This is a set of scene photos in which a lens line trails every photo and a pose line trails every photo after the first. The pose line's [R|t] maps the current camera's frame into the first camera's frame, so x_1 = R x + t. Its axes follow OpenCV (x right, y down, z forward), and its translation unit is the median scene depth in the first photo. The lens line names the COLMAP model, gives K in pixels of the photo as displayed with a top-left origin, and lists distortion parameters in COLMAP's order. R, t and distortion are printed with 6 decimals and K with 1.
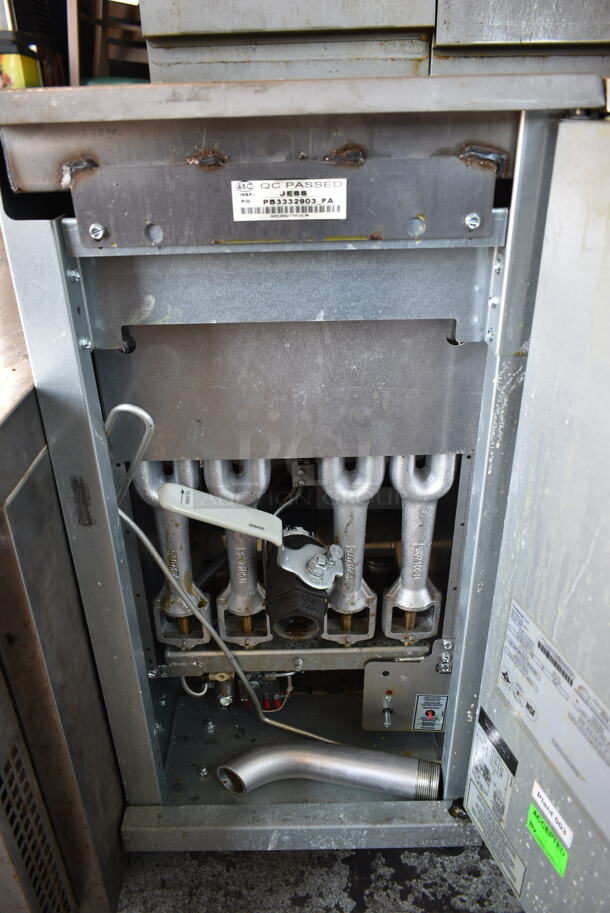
lens RADIAL K [[699.5, 0, 305.0], [0, 699.5, 456.5], [0, 0, 1]] dist [-0.021526, 0.002907]
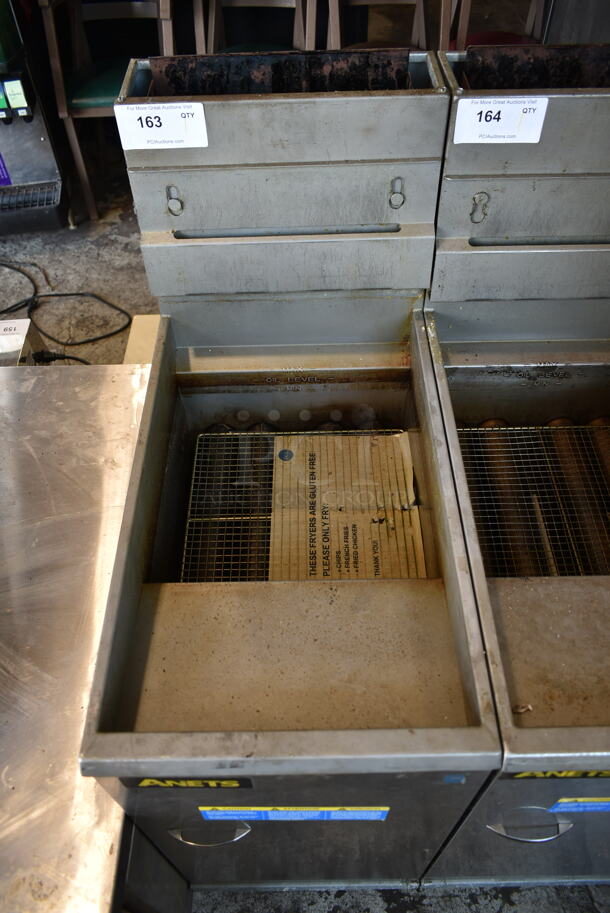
lens RADIAL K [[705.8, 0, 305.0], [0, 705.8, 456.5], [0, 0, 1]] dist [-0.021149, 0.003926]
pose [[1.000000, -0.000396, -0.000514, -0.000387], [0.000564, 0.922436, 0.386148, -0.861635], [0.000321, -0.386149, 0.922436, -0.084927]]
